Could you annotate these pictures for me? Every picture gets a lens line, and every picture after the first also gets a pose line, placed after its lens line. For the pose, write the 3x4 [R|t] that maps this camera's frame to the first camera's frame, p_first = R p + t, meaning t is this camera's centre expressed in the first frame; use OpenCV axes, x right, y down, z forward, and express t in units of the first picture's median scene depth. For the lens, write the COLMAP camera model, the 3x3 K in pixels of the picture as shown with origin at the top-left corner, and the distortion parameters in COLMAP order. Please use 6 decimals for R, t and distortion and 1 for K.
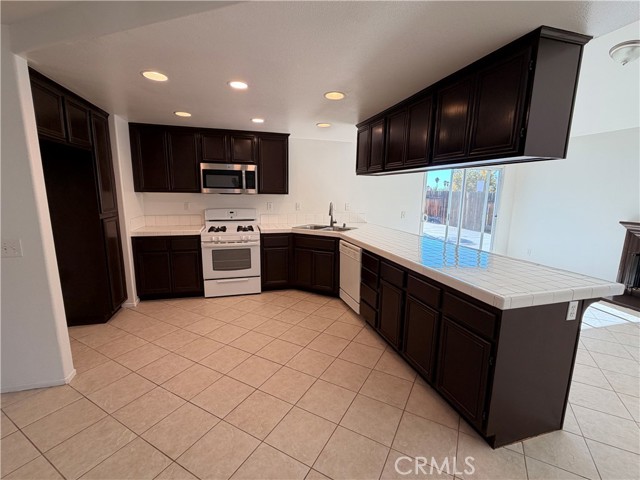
lens RADIAL K [[284.4, 0, 320.0], [0, 284.4, 240.0], [0, 0, 1]] dist [0.000793, 0.000315]
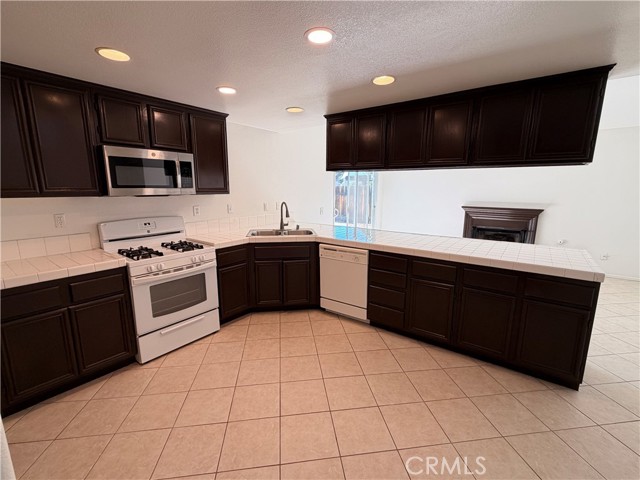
lens RADIAL K [[284.4, 0, 320.0], [0, 284.4, 240.0], [0, 0, 1]] dist [0.000793, 0.000315]
pose [[0.808052, -0.121448, 0.576457, -0.413977], [0.110976, 0.992381, 0.053514, -0.057098], [-0.578564, 0.020731, 0.815373, 0.259828]]
